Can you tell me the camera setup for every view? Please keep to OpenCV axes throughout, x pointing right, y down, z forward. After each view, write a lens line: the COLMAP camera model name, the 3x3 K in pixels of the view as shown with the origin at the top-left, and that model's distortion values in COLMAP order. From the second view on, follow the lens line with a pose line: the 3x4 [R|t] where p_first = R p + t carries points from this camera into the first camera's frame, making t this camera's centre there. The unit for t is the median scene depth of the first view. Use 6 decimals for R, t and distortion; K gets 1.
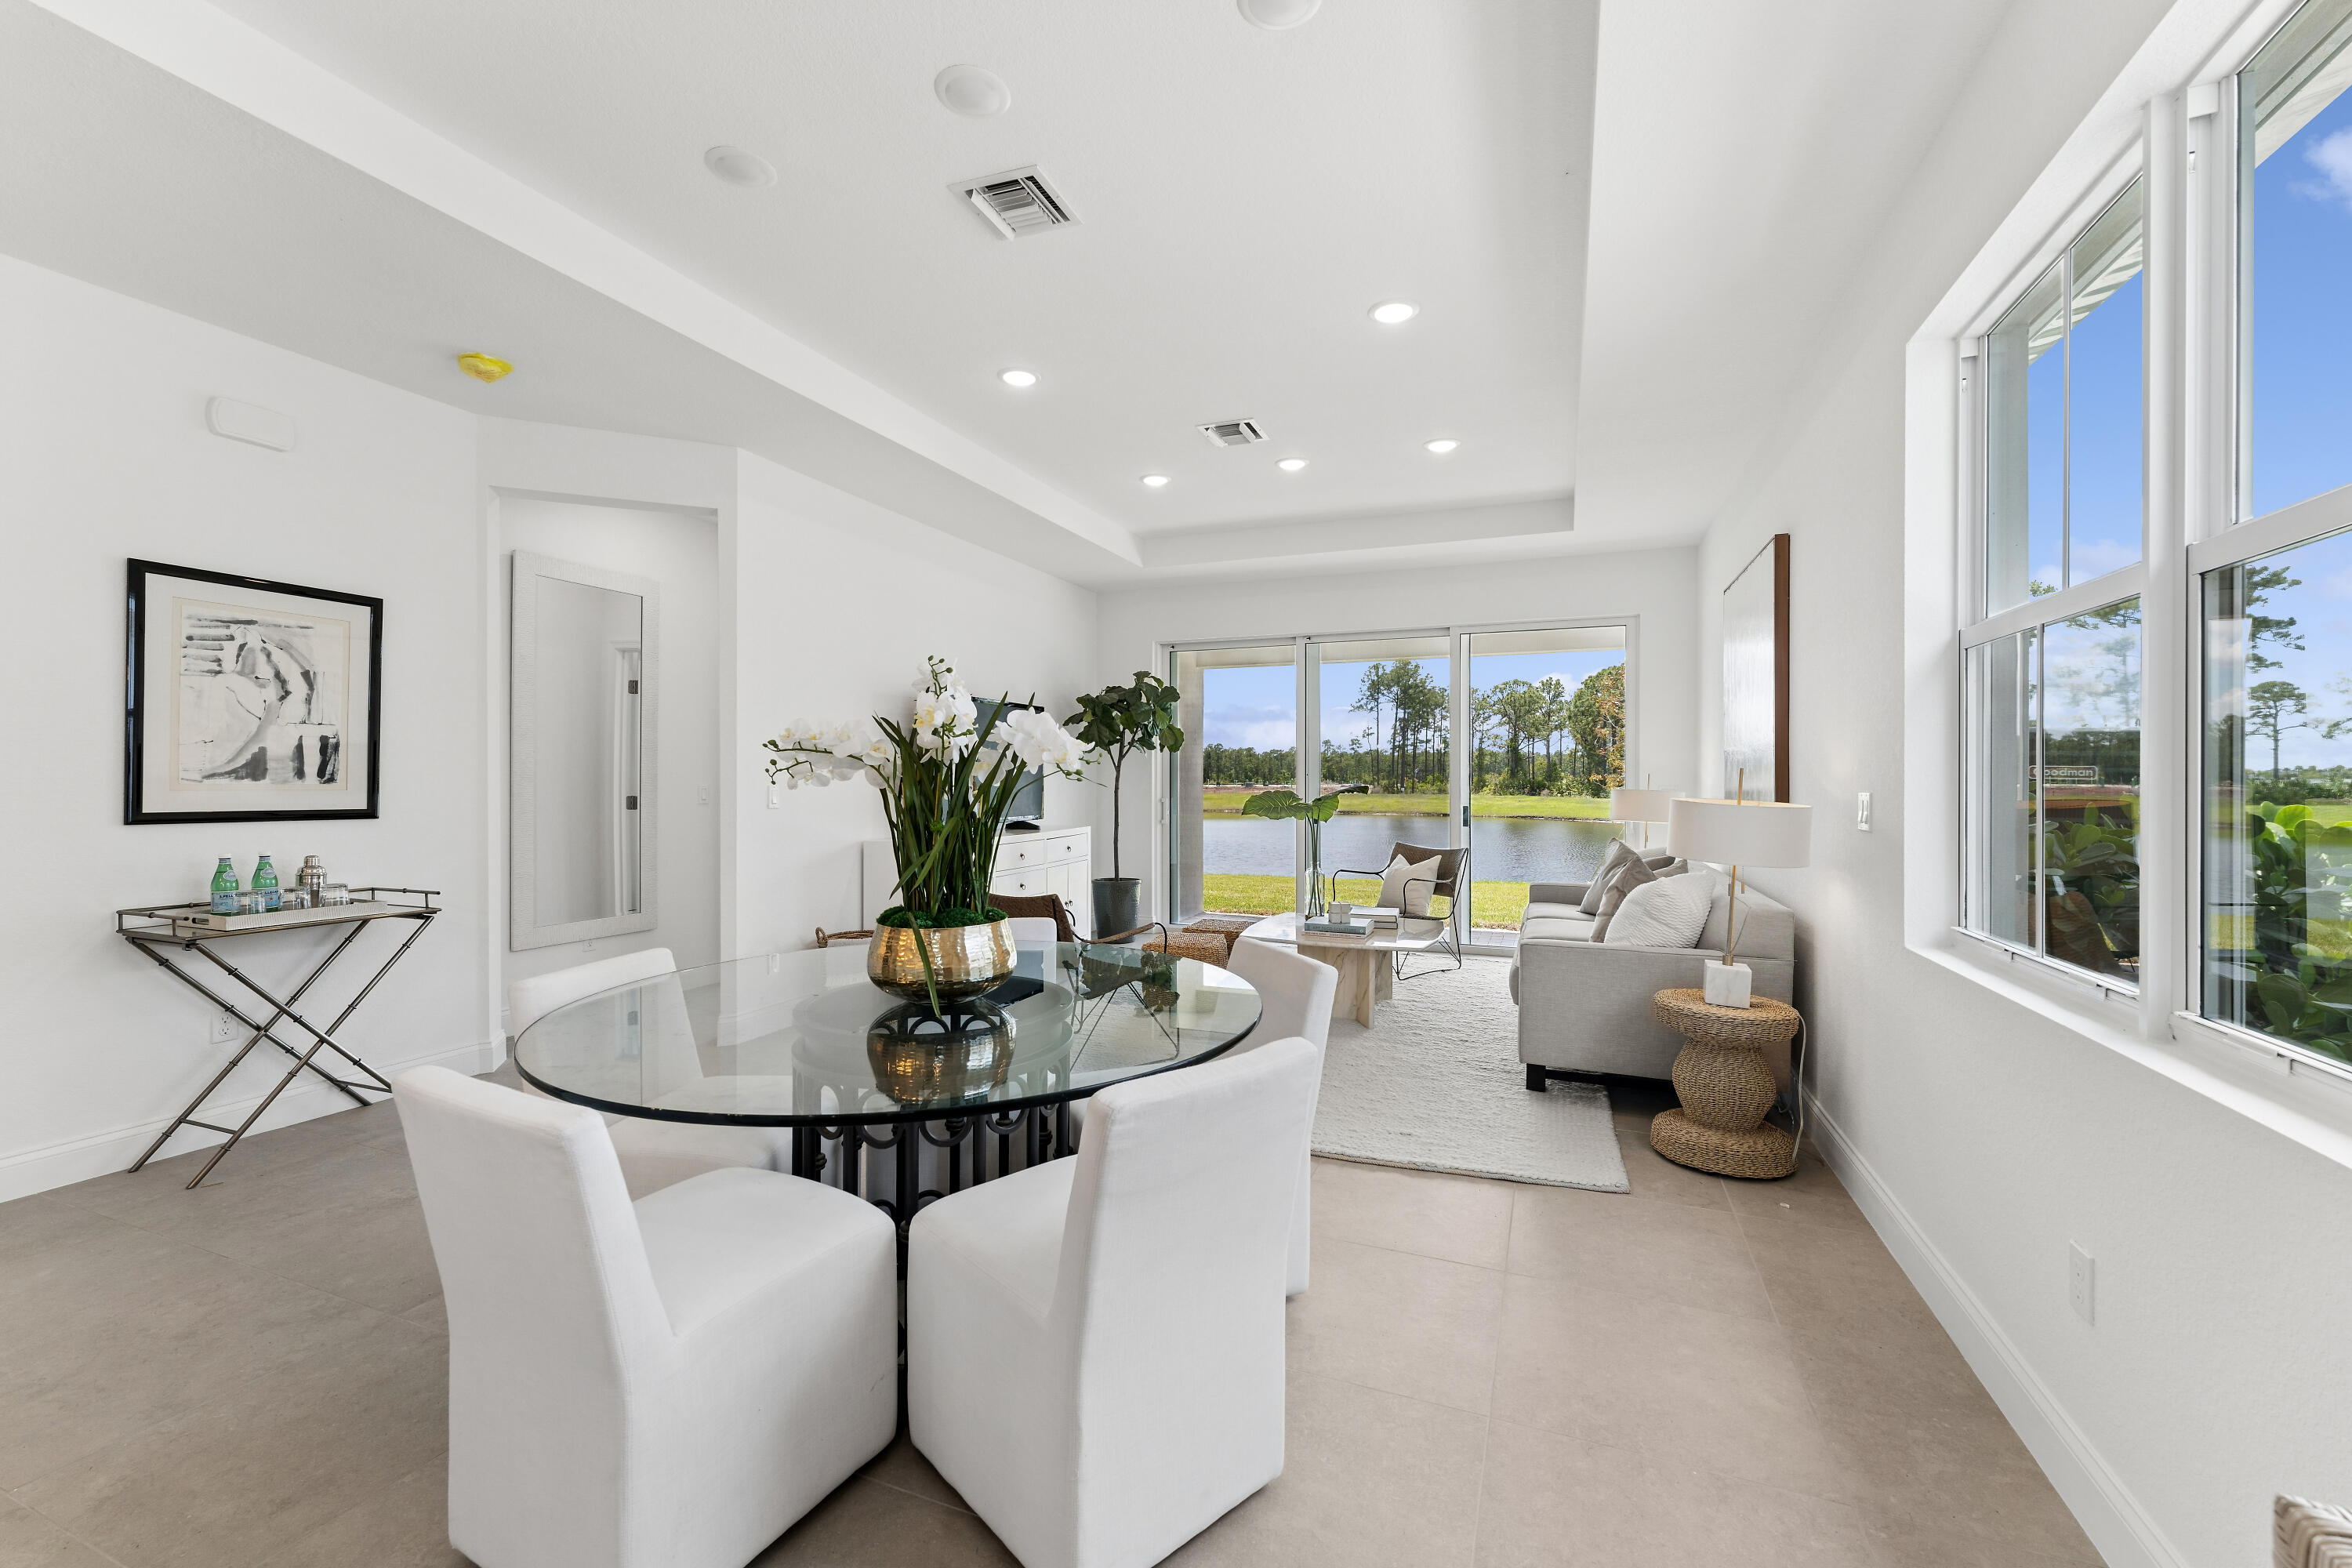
lens RADIAL K [[956.4, 0, 1198.7], [0, 956.4, 779.7], [0, 0, 1]] dist [0.000709, -0.000381]
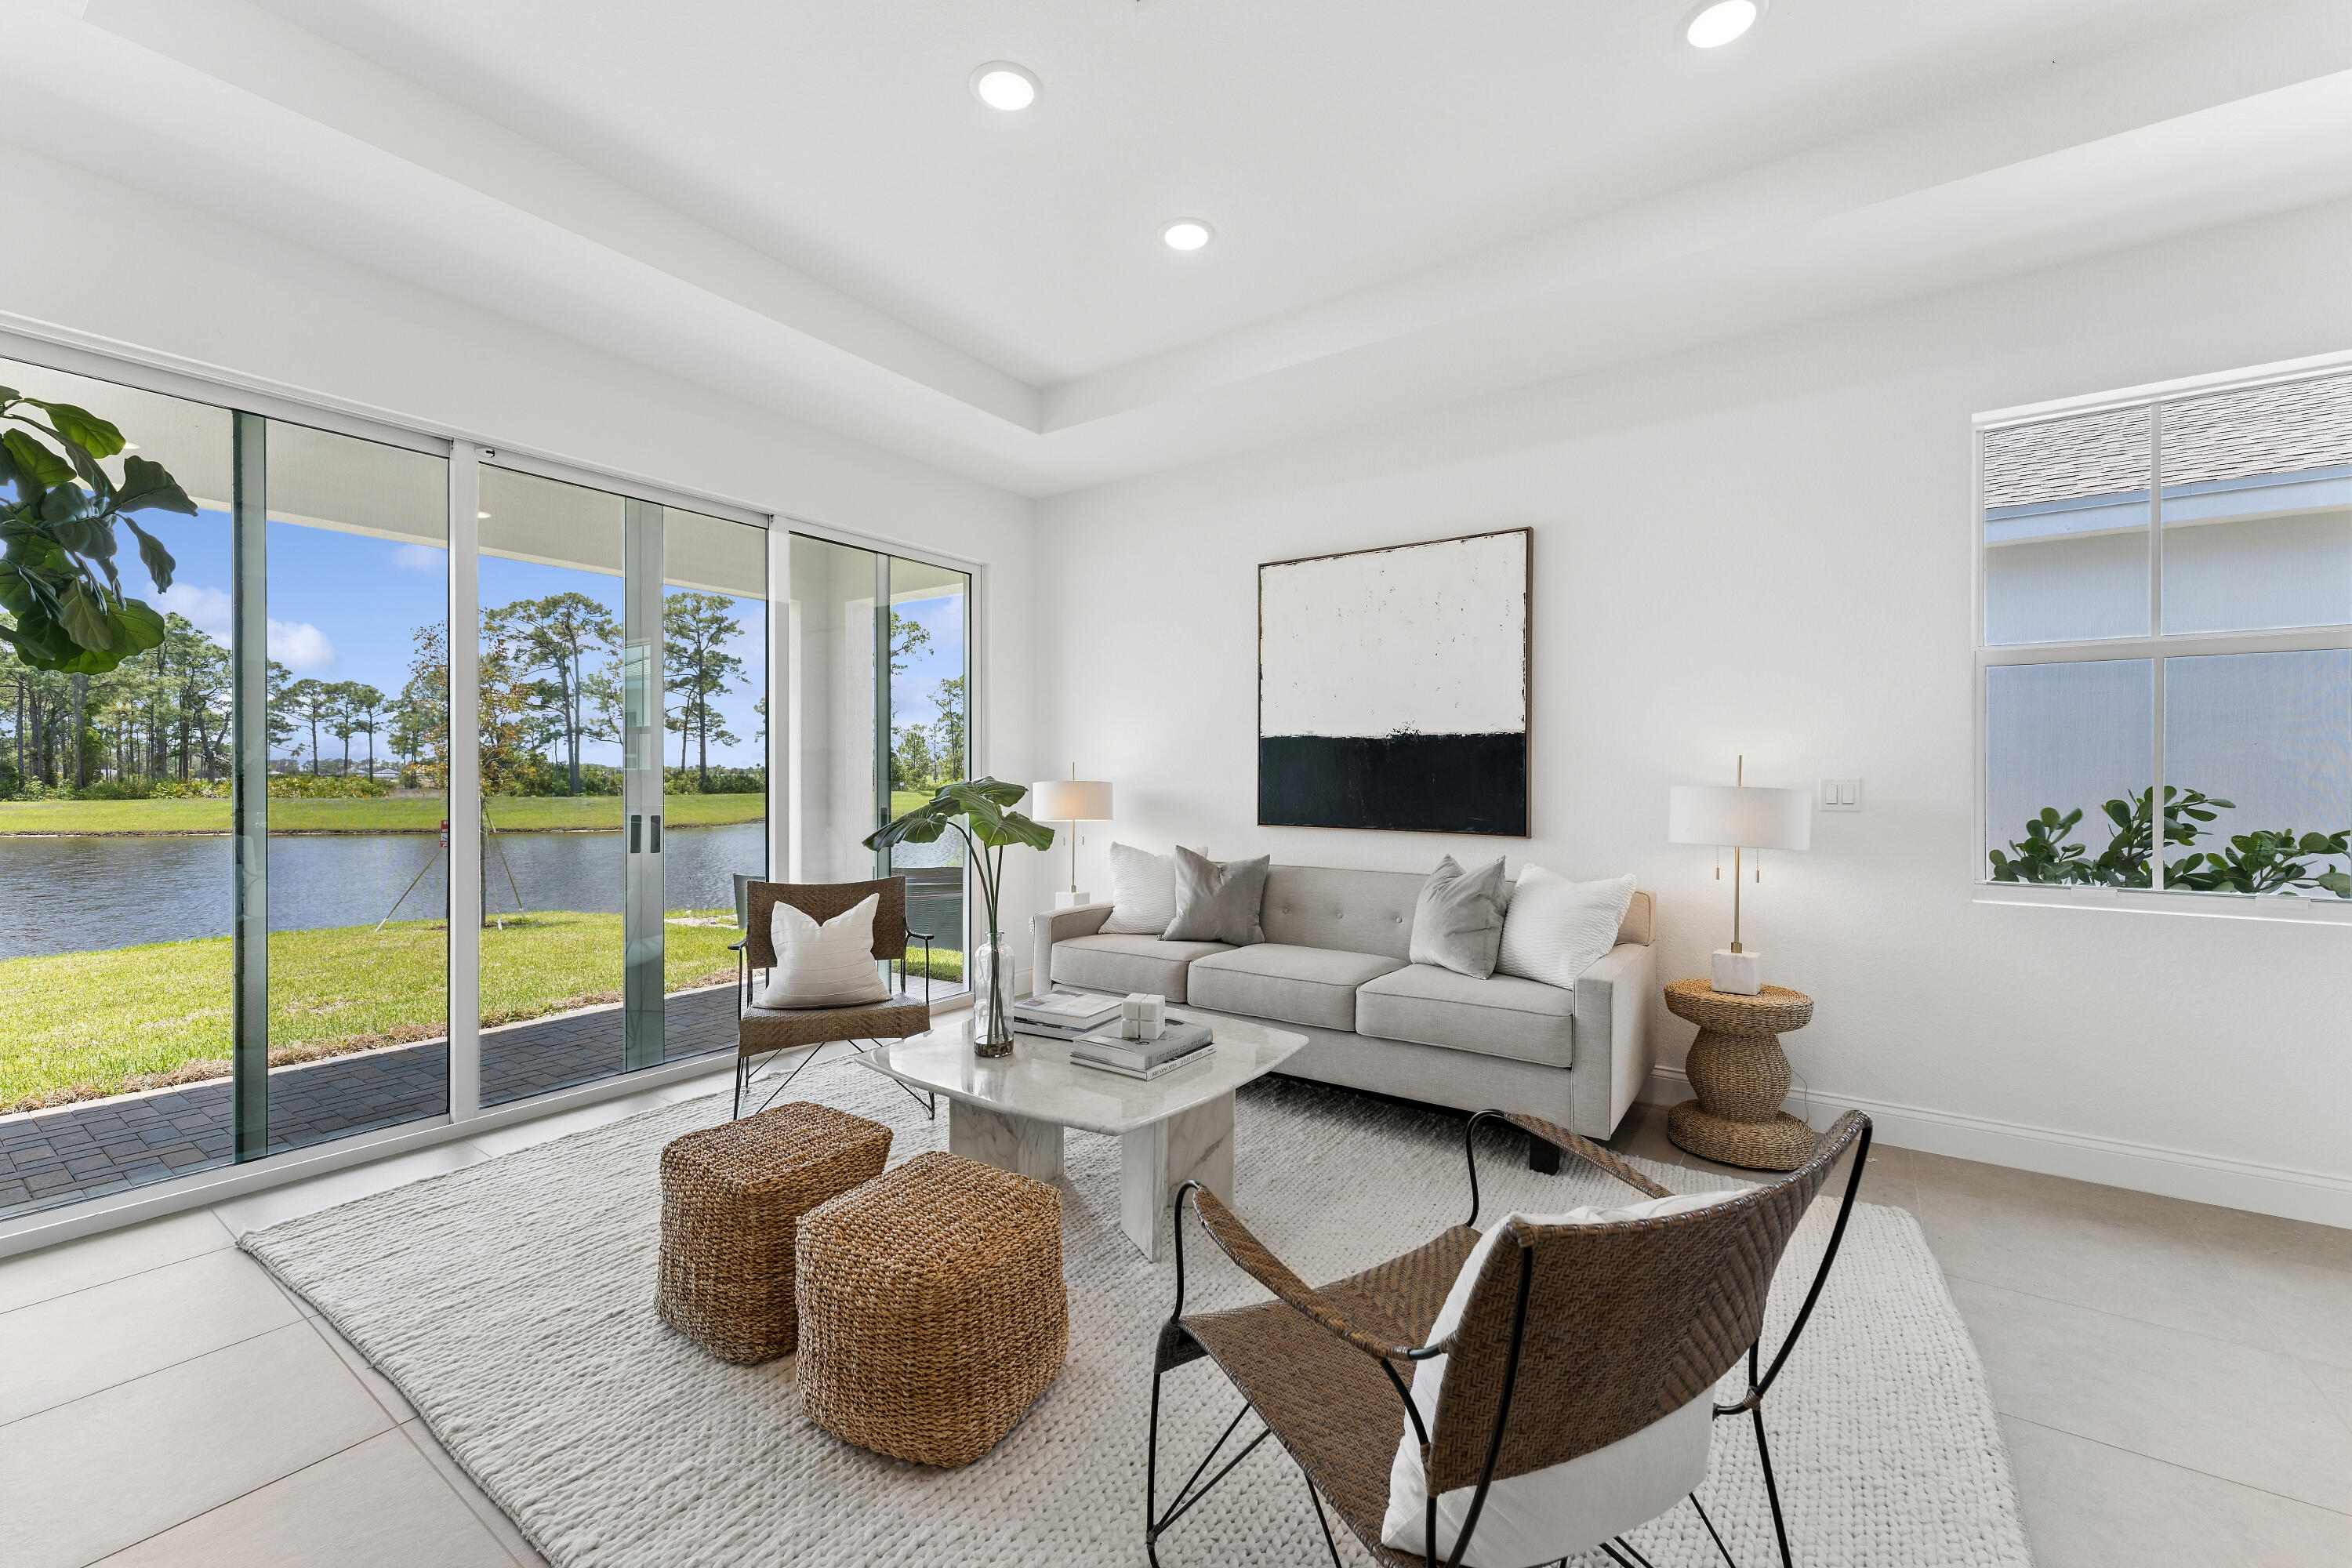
lens RADIAL K [[956.4, 0, 1174.7], [0, 956.4, 776.6], [0, 0, 1]] dist [0.000709, -0.000381]
pose [[0.248637, 0.000001, 0.968597, -0.251573], [-0.000636, 1.000000, 0.000162, 0.004876], [-0.968596, -0.000656, 0.248637, 0.603382]]
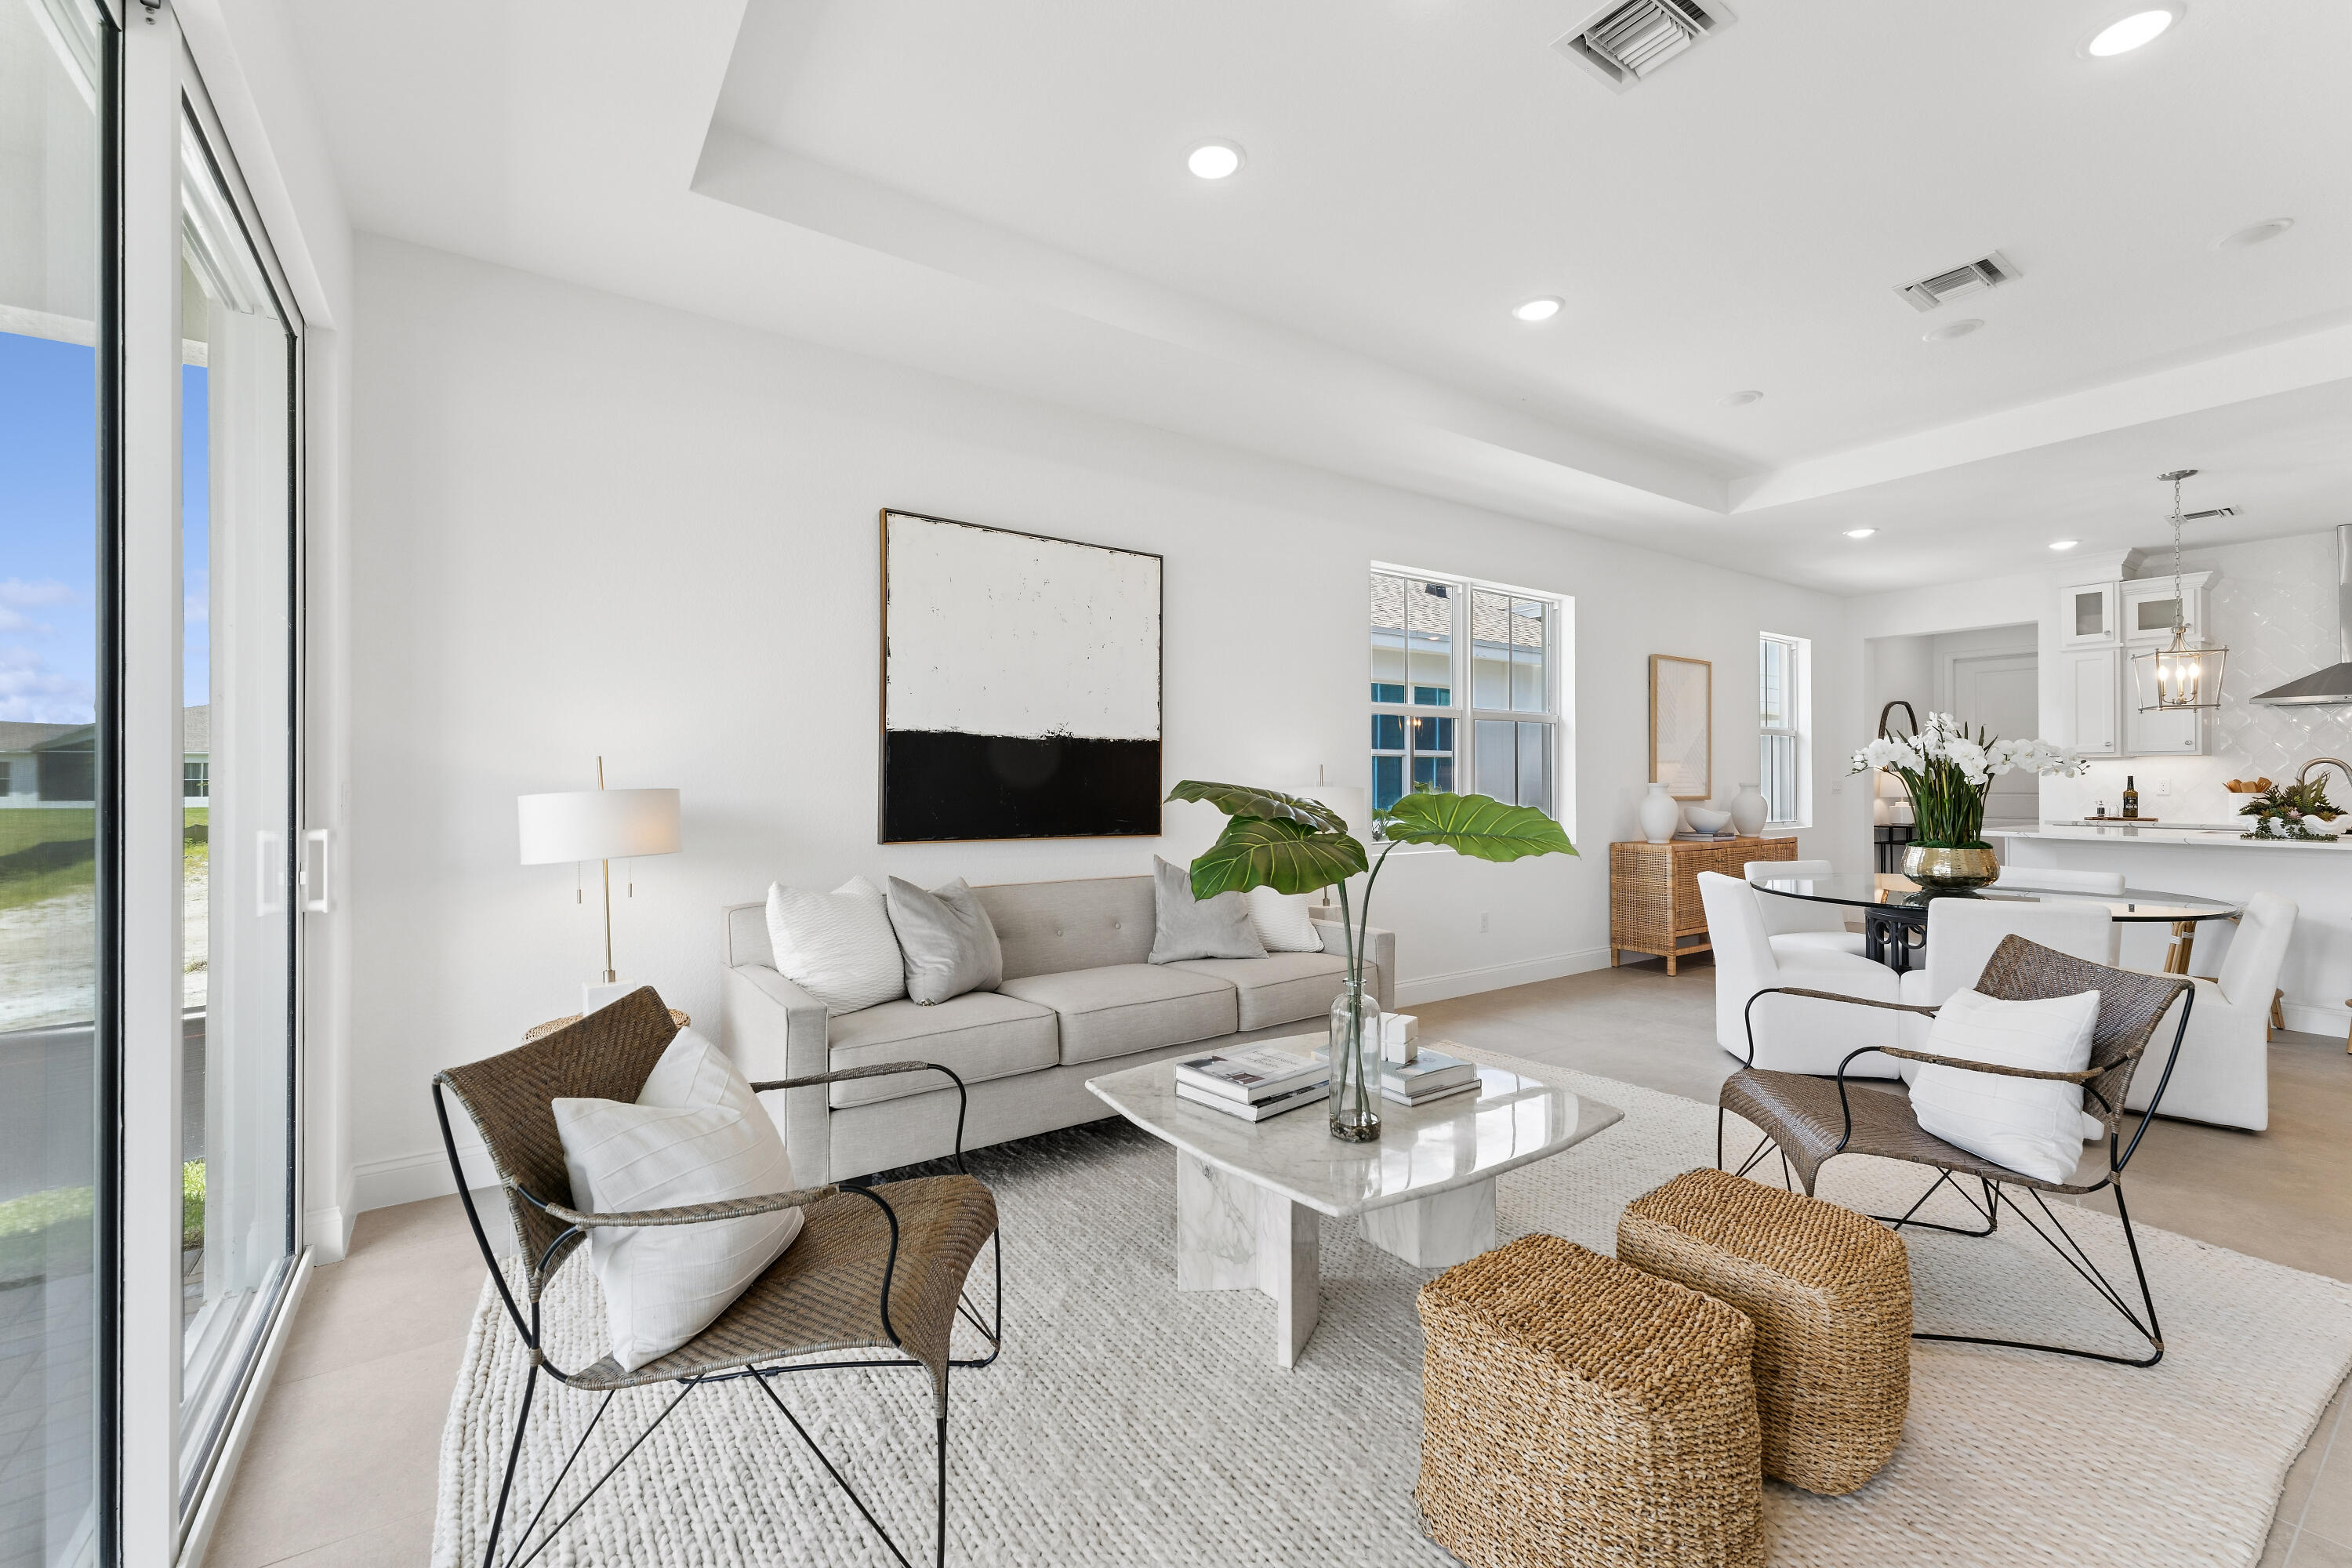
lens RADIAL K [[956.4, 0, 1184.1], [0, 956.4, 776.0], [0, 0, 1]] dist [0.000709, -0.000381]
pose [[-0.826864, 0.000721, 0.562401, -0.027205], [-0.000576, 0.999998, -0.002130, 0.003786], [-0.562401, -0.002085, -0.826862, 1.036917]]
